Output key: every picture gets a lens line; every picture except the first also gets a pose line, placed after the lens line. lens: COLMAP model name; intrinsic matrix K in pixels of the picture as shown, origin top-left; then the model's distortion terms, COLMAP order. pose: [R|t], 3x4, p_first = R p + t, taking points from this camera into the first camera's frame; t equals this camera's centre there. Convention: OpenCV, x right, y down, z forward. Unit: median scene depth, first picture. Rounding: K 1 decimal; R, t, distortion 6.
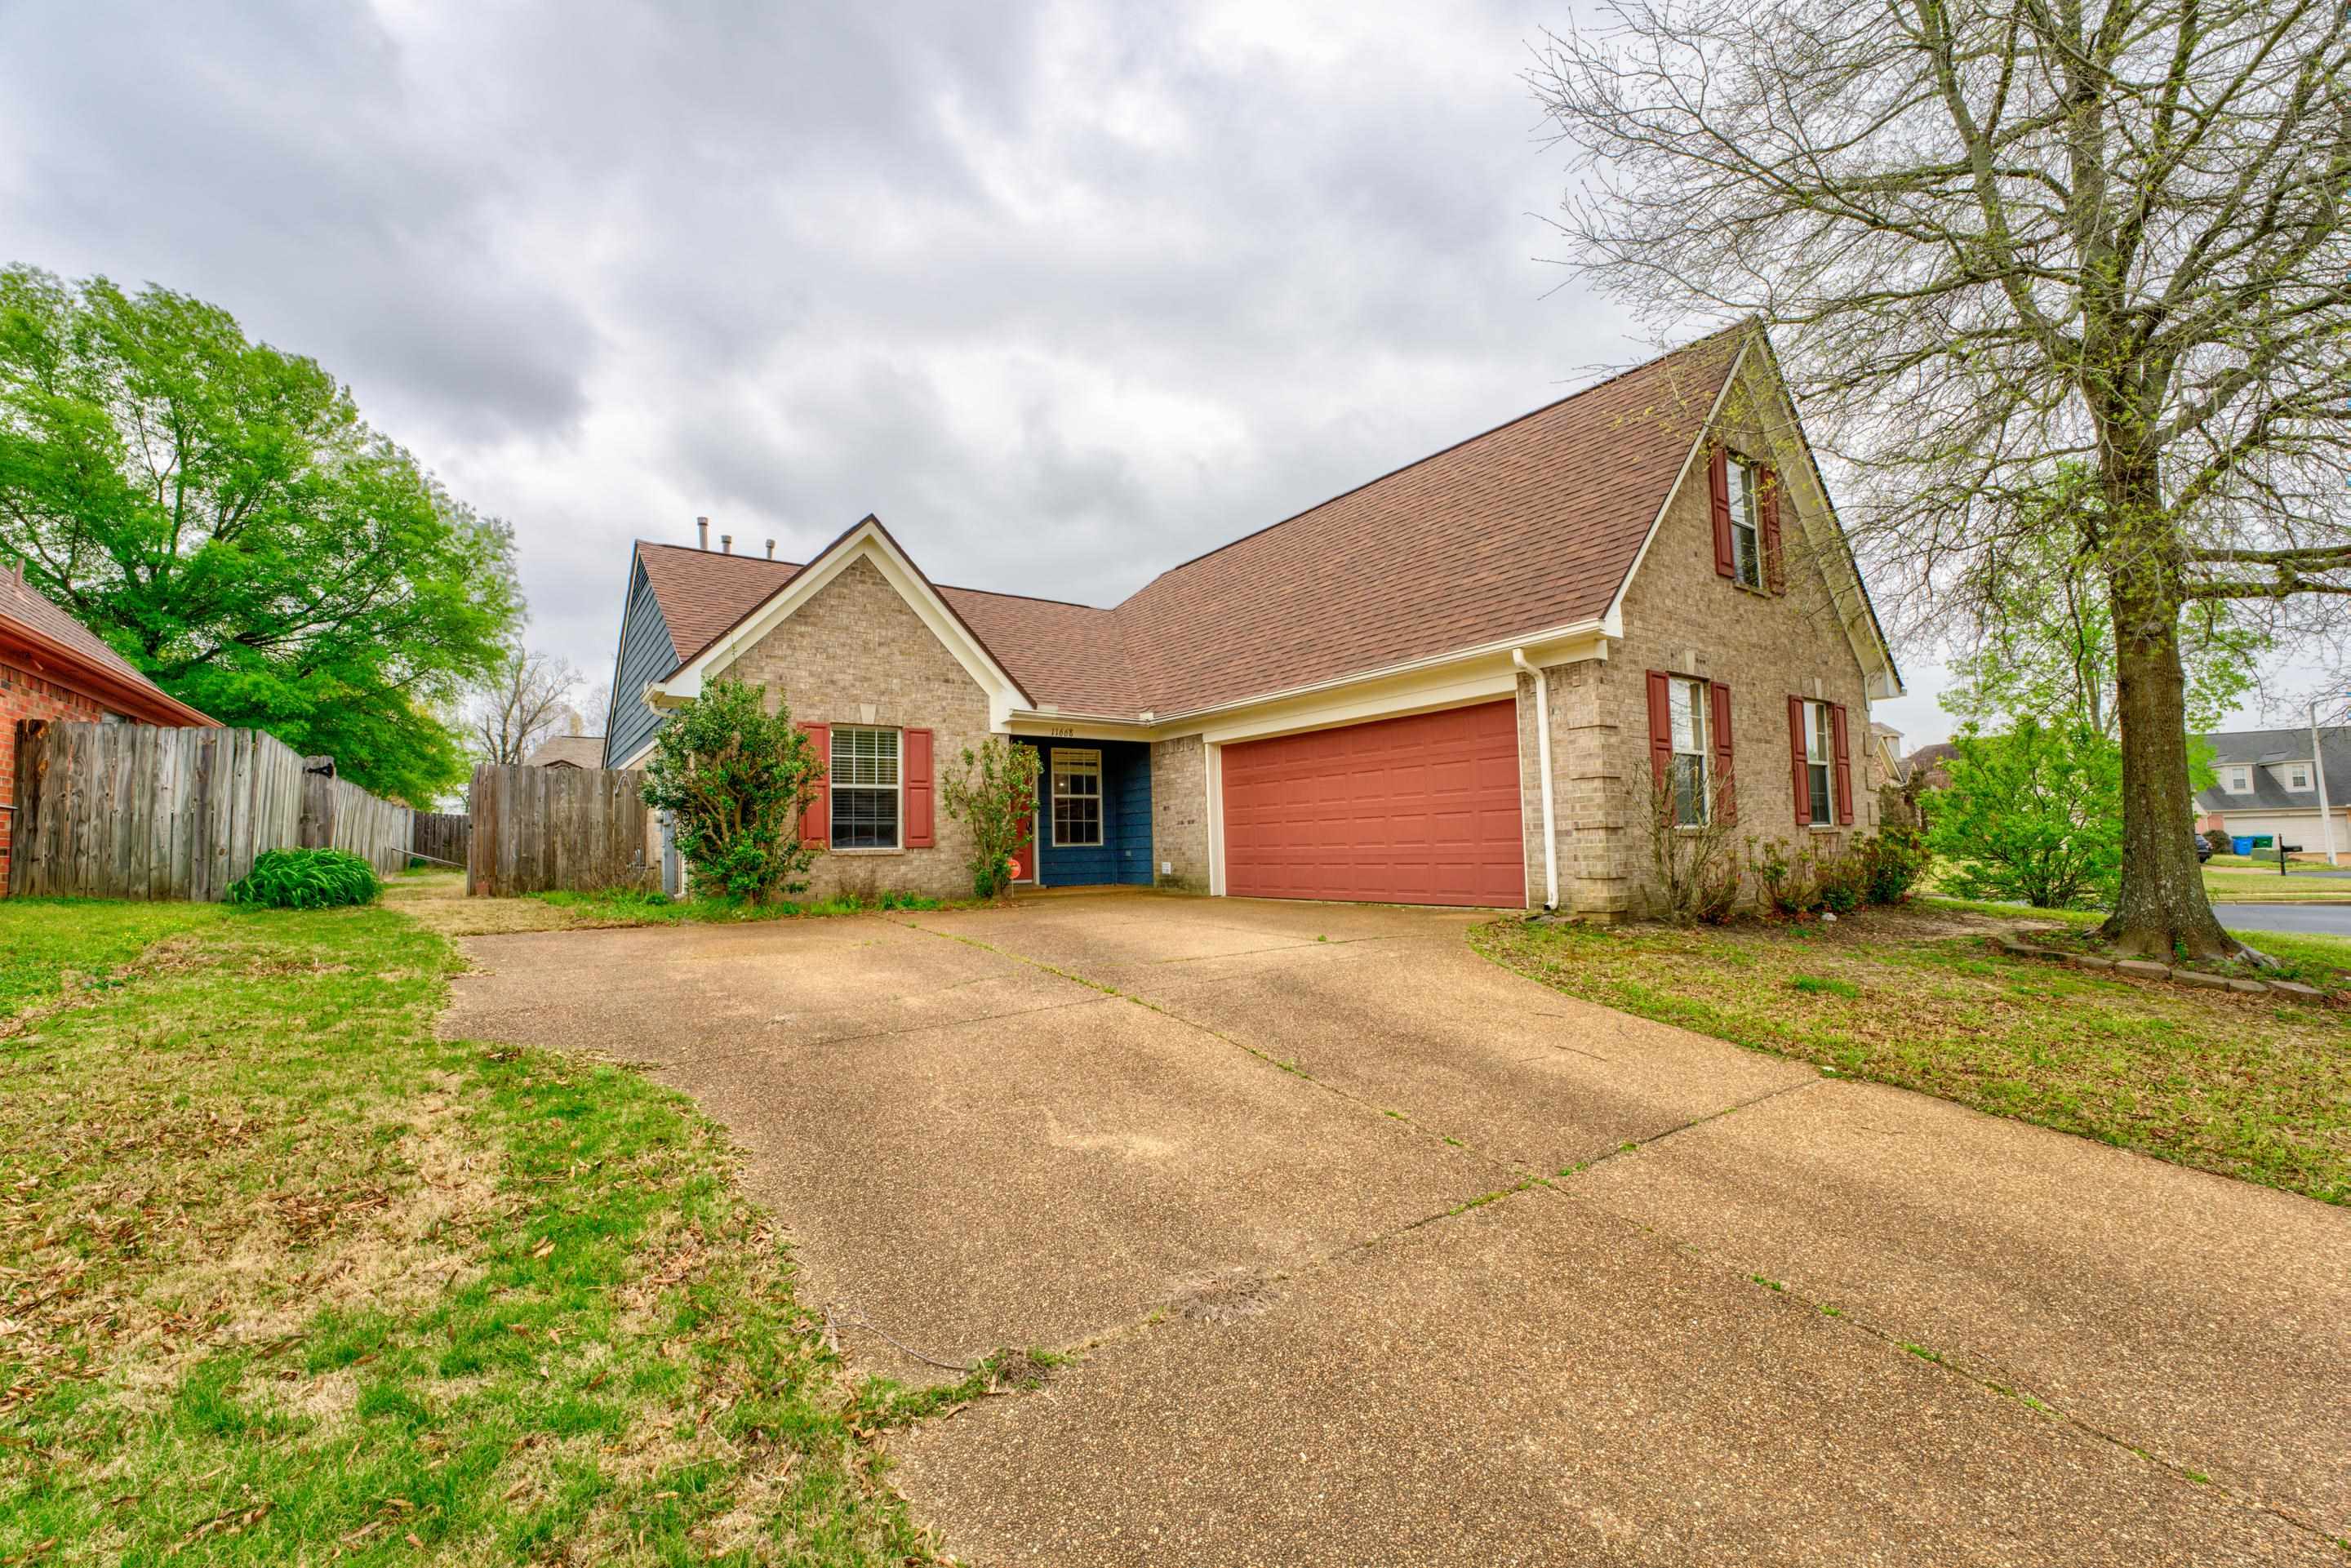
lens RADIAL K [[956.4, 0, 1175.5], [0, 956.4, 784.0], [0, 0, 1]] dist [-0.021110, 0.000339]
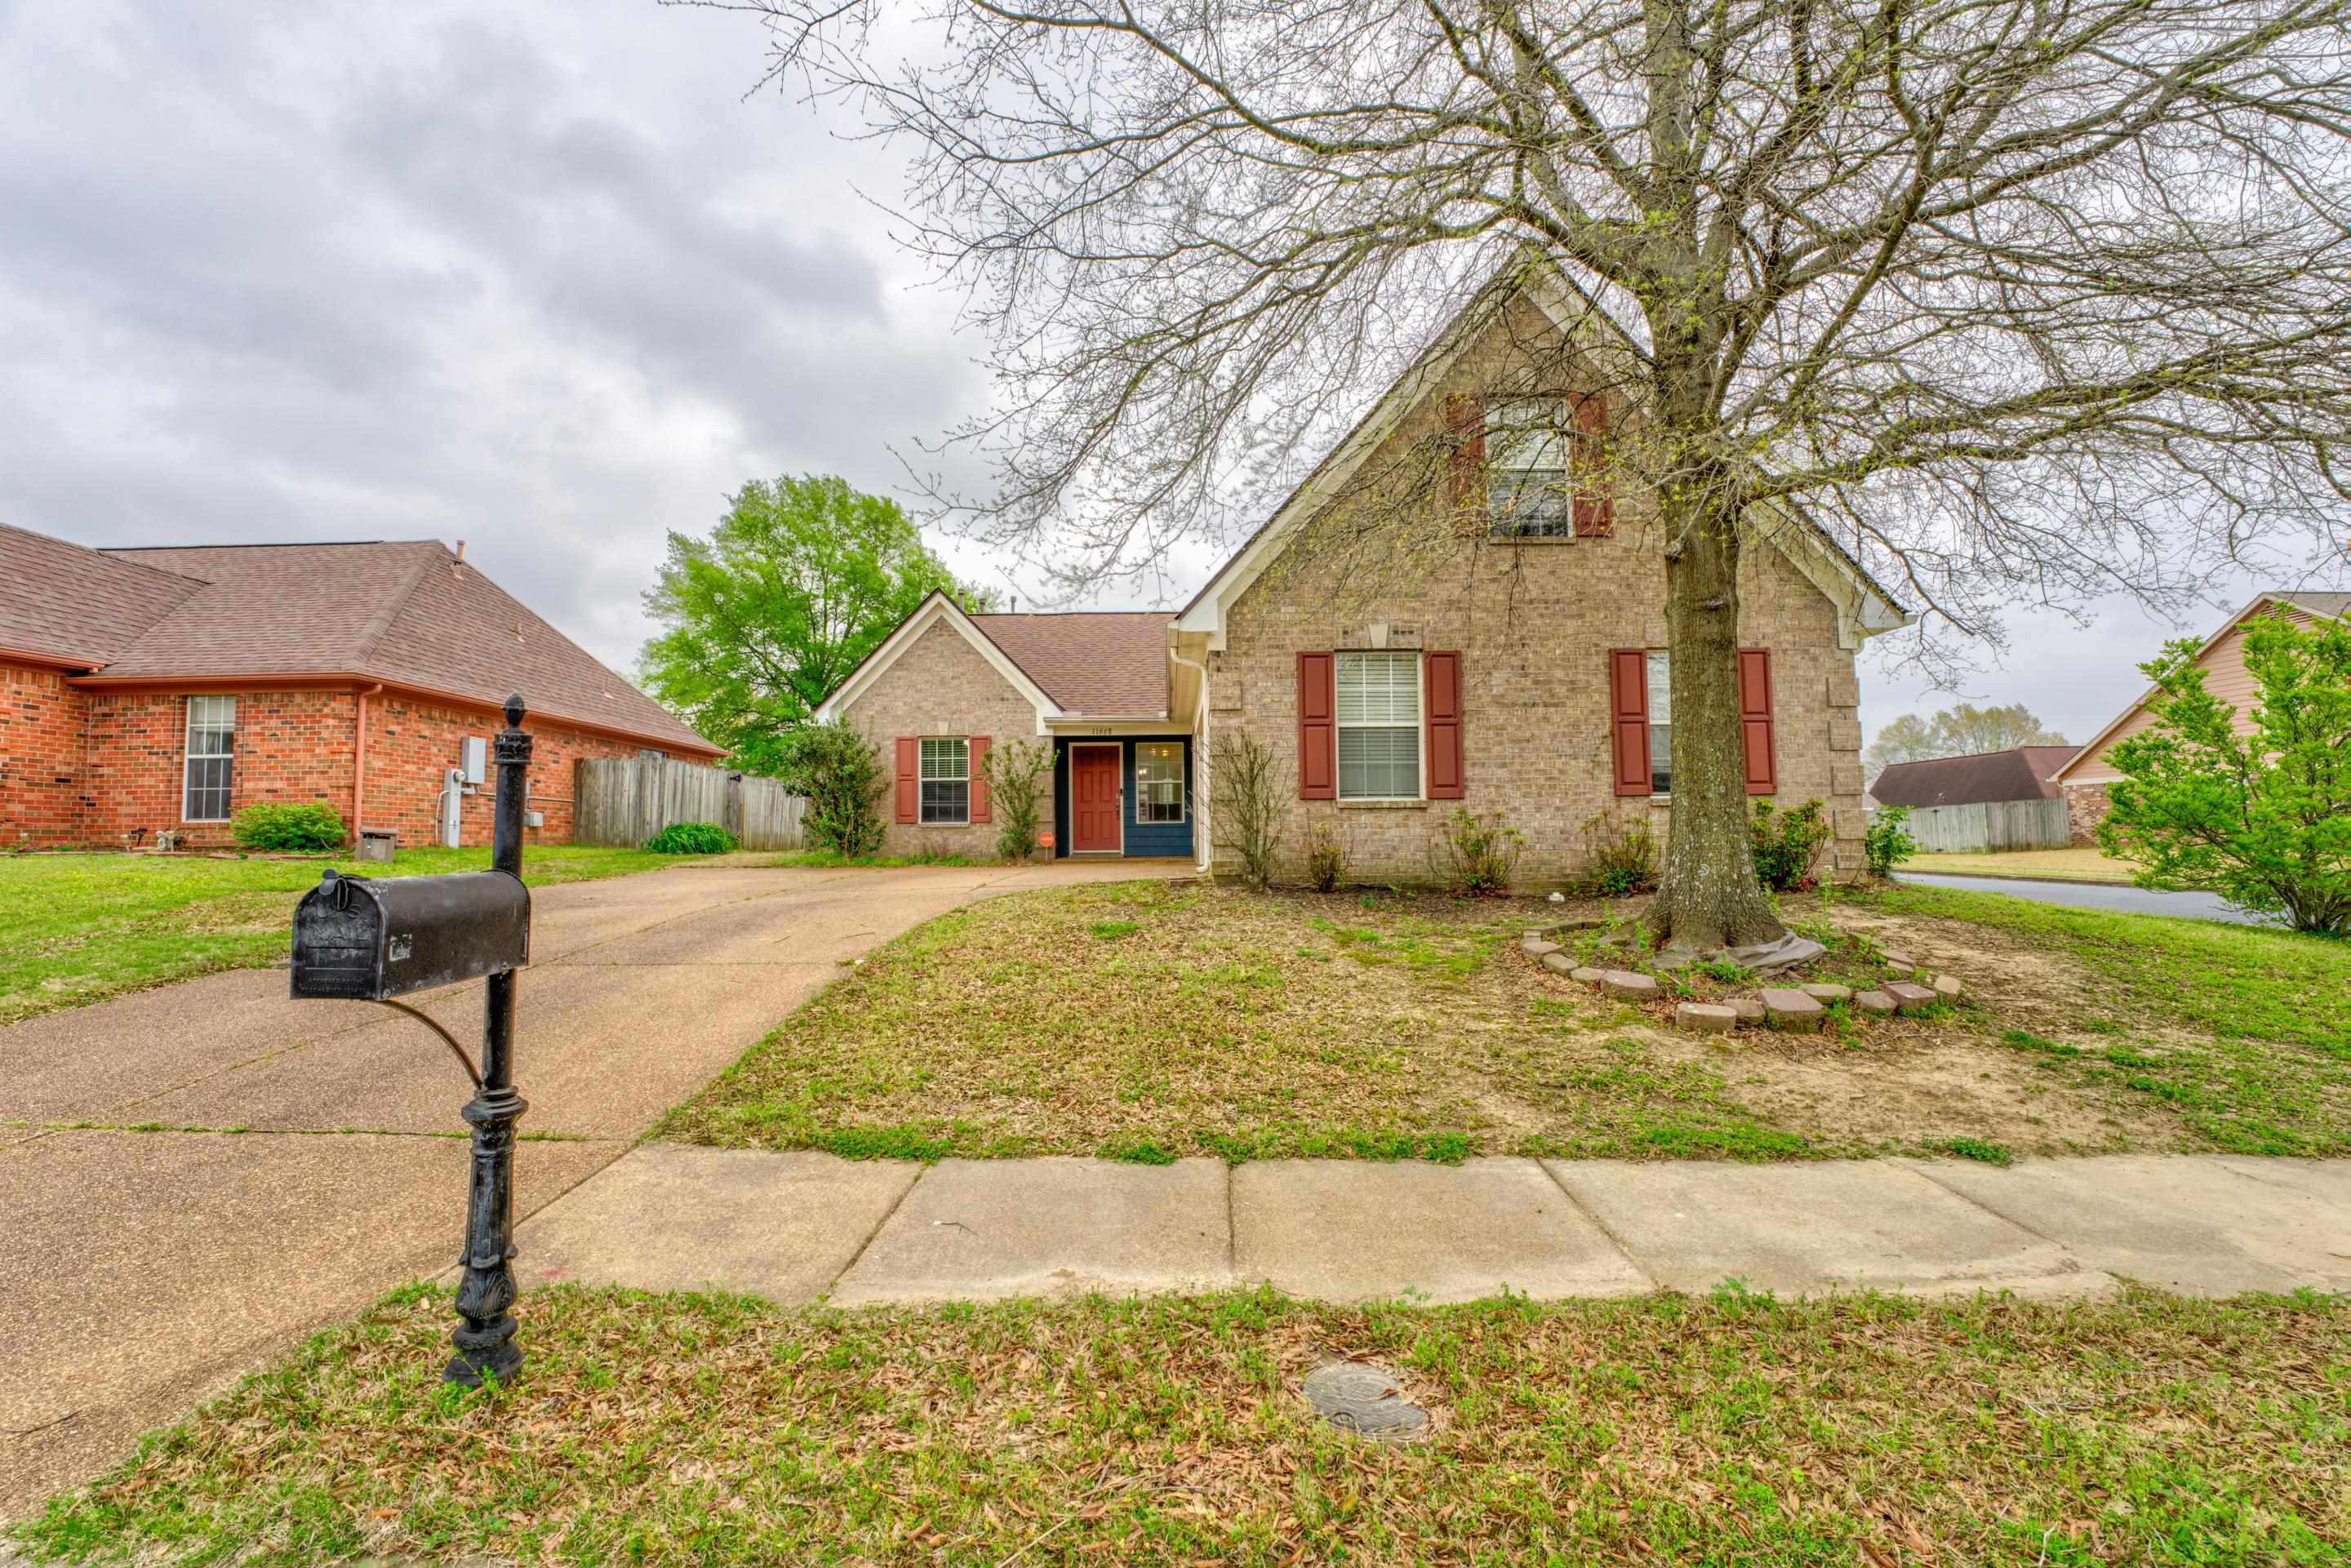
lens RADIAL K [[956.4, 0, 1175.5], [0, 956.4, 784.0], [0, 0, 1]] dist [-0.021110, 0.000339]
pose [[0.819160, -0.022232, -0.573133, 0.643589], [0.029714, 0.999552, 0.003697, 0.012103], [0.572794, -0.020059, 0.819454, 0.029818]]
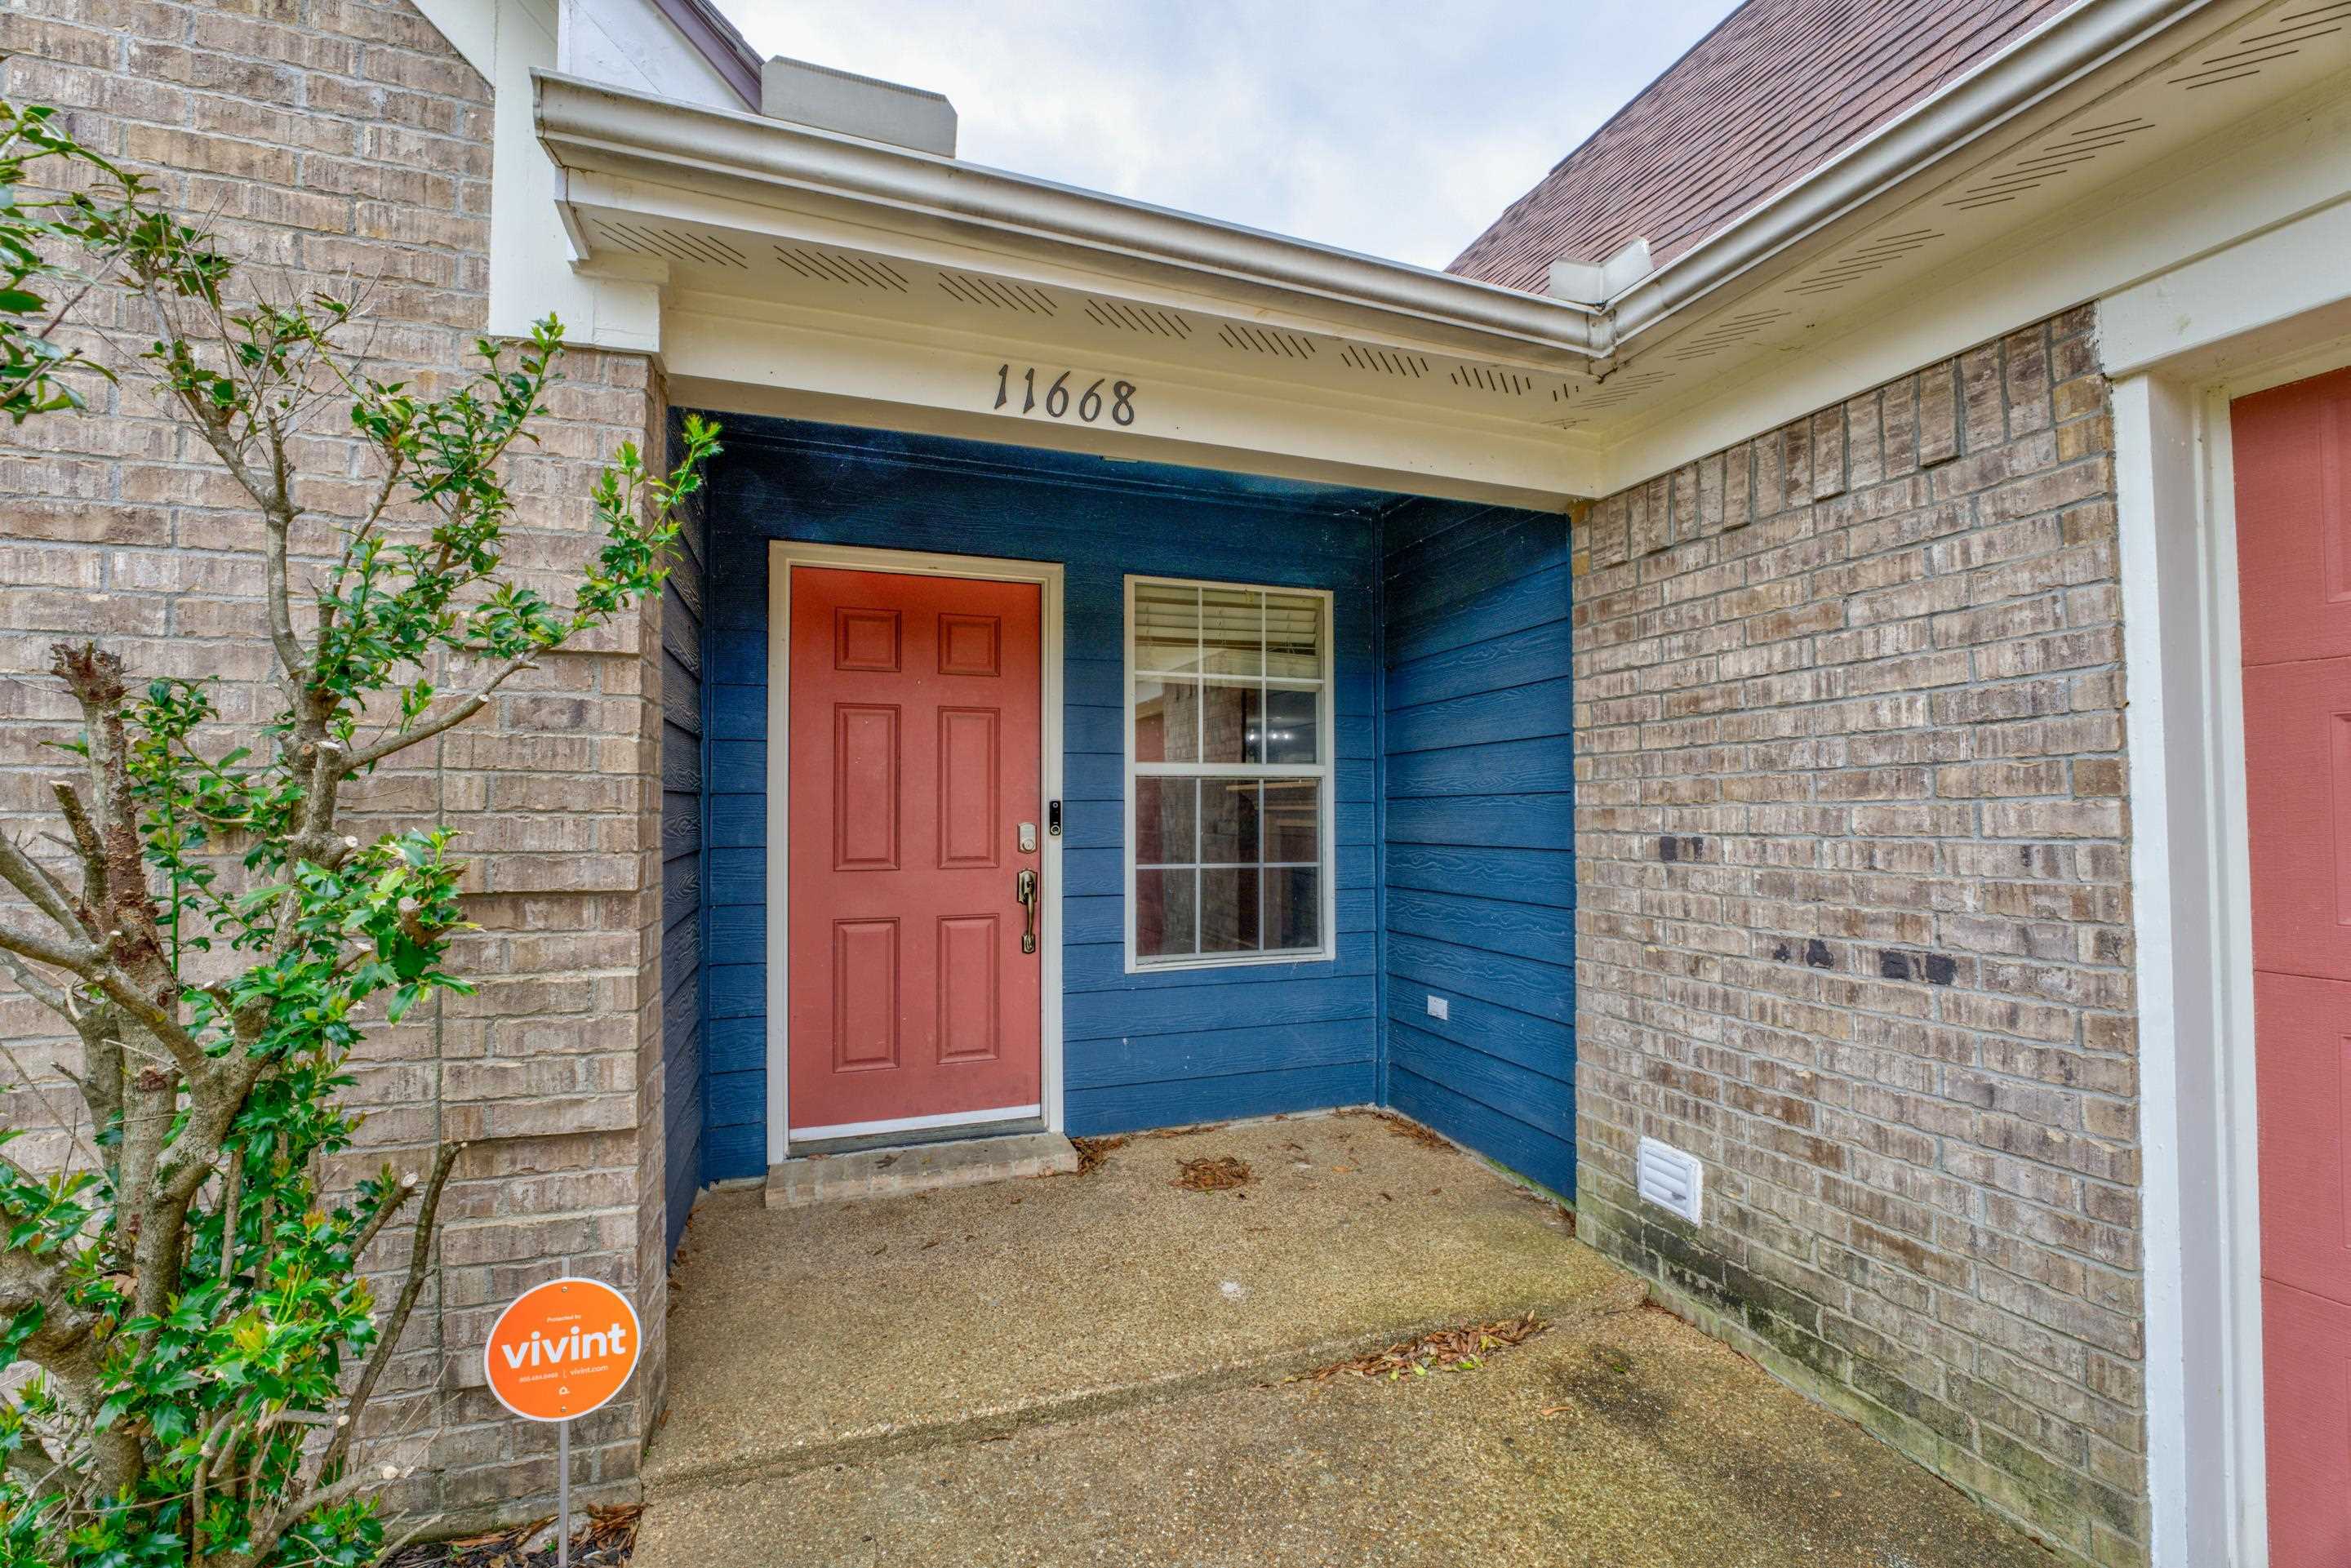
lens RADIAL K [[940.5, 0, 1171.4], [0, 940.5, 784.5], [0, 0, 1]] dist [-0.022860, 0.000146]
pose [[0.959452, 0.012042, -0.281616, -0.051512], [-0.000326, 0.999134, 0.041611, 0.006473], [0.281873, -0.039832, 0.958625, 0.809026]]
